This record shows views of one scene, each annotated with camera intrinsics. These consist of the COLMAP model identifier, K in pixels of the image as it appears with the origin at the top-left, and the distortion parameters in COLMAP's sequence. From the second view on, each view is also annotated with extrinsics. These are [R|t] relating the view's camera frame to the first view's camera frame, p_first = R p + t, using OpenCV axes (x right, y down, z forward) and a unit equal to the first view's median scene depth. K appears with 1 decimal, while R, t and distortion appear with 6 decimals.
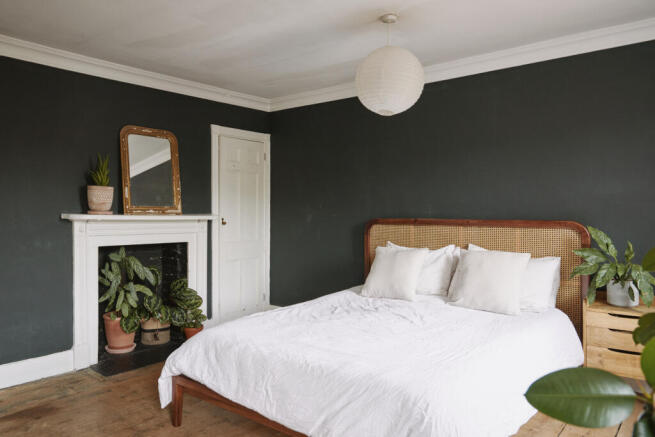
lens RADIAL K [[463.7, 0, 327.5], [0, 463.7, 218.5], [0, 0, 1]] dist [0.002476, -0.000415]
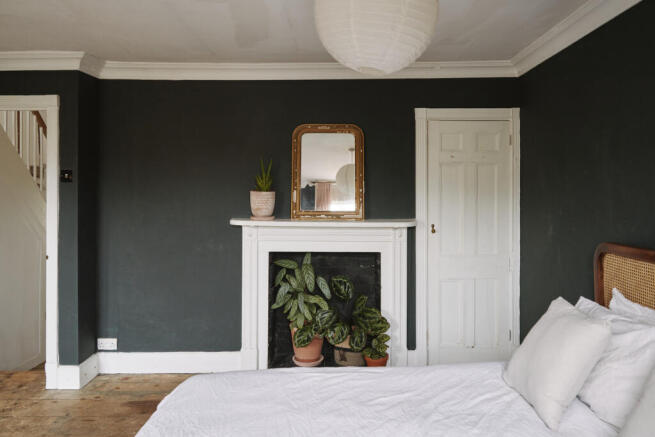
lens RADIAL K [[450.3, 0, 326.9], [0, 450.3, 198.9], [0, 0, 1]] dist [-0.034242, 0.000176]
pose [[0.636675, -0.005853, -0.771110, 0.289727], [-0.012927, 0.999750, -0.018262, -0.033075], [0.771024, 0.021595, 0.636440, 0.443852]]
